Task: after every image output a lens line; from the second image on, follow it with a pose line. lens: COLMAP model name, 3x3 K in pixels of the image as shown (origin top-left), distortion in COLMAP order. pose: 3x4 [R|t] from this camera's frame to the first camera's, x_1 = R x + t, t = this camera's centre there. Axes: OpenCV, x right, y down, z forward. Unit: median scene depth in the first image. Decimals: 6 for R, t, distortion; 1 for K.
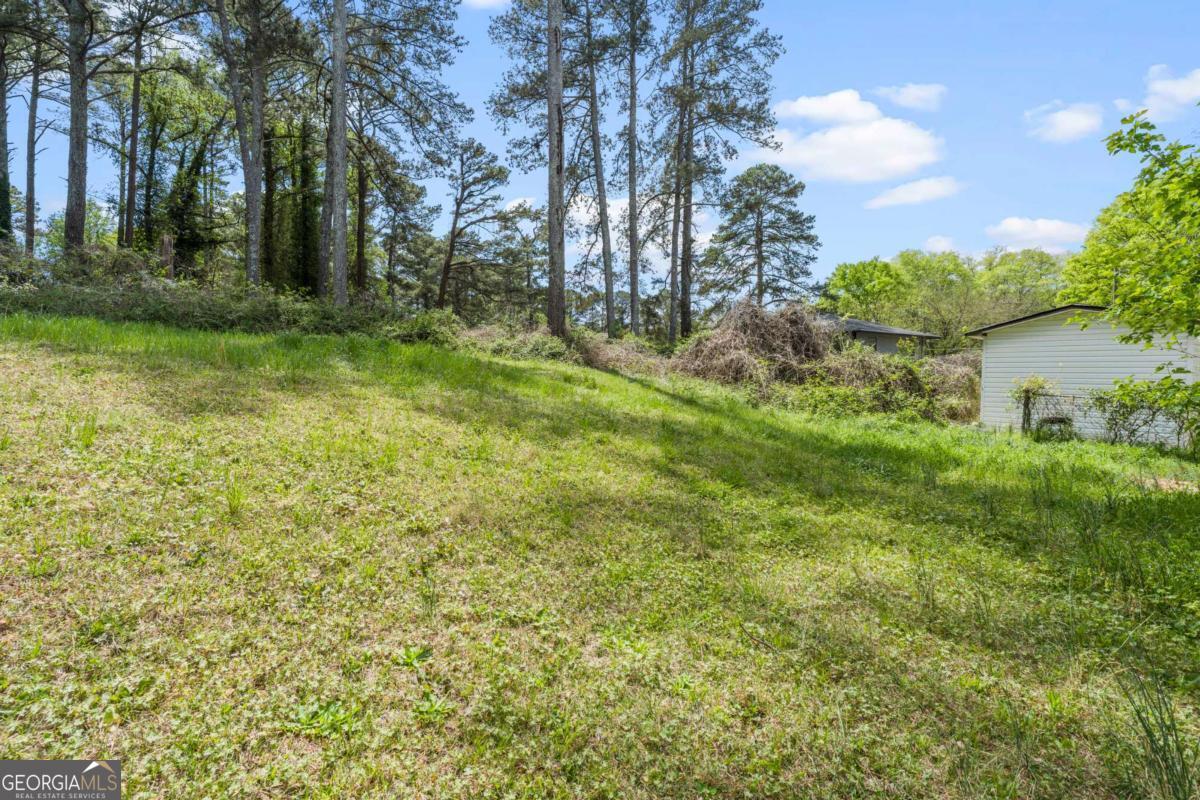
lens RADIAL K [[533.9, 0, 599.0], [0, 533.9, 382.2], [0, 0, 1]] dist [-0.001024, 0.000185]
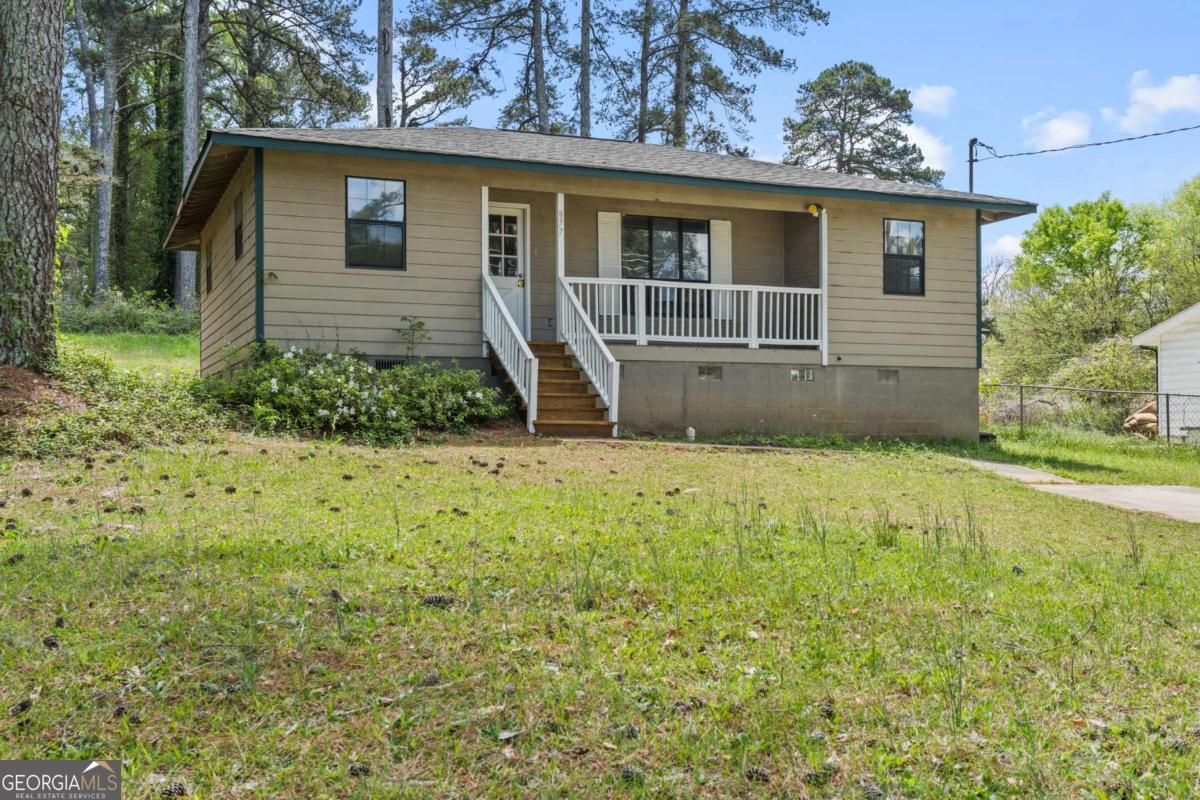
lens RADIAL K [[1217.3, 0, 600.0], [0, 1217.3, 400.0], [0, 0, 1]] dist [0.013997, 0.008310]
pose [[0.984441, -0.003525, -0.175681, 0.284238], [-0.004663, 0.998923, -0.046172, 0.053208], [0.175655, 0.046273, 0.983364, -0.456502]]
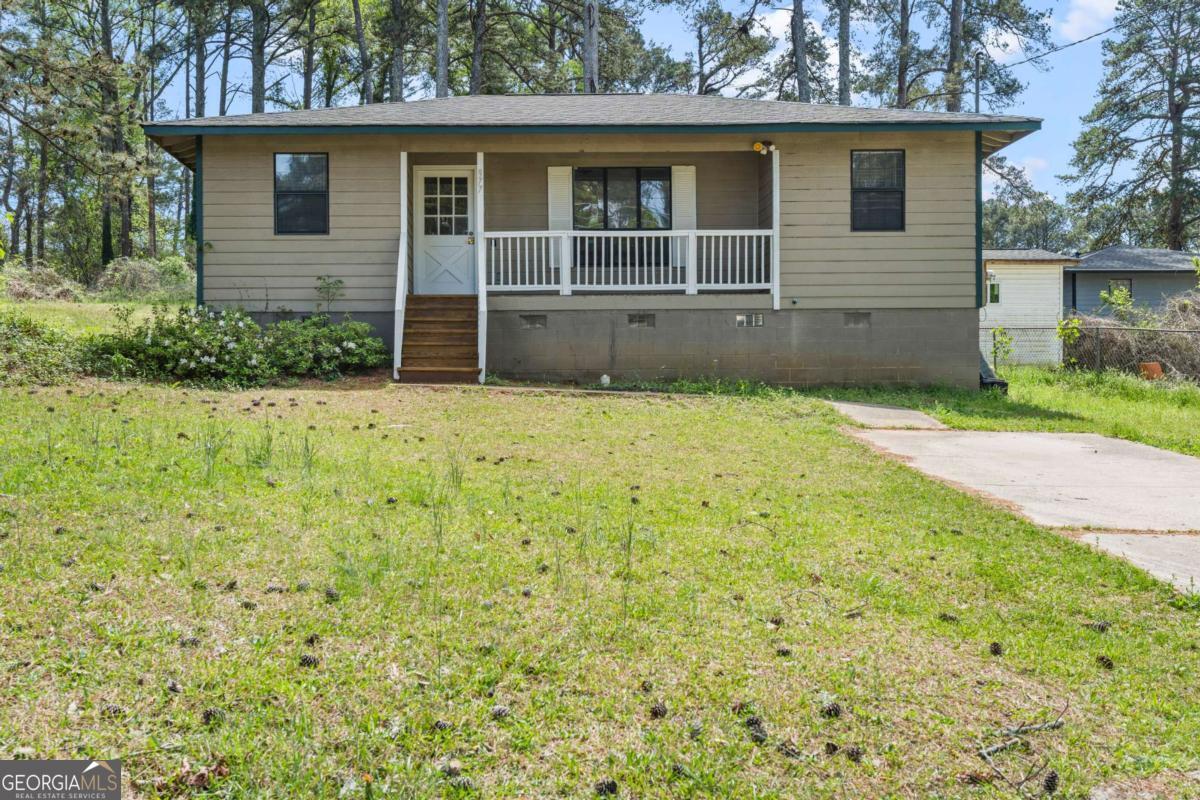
lens RADIAL K [[1204.9, 0, 515.5], [0, 1204.9, 394.9], [0, 0, 1]] dist [0.015726, 0.004405]
pose [[0.842647, -0.004214, -0.538449, 0.419066], [-0.008527, 0.999740, -0.021169, 0.058409], [0.538398, 0.022430, 0.842392, -0.413848]]
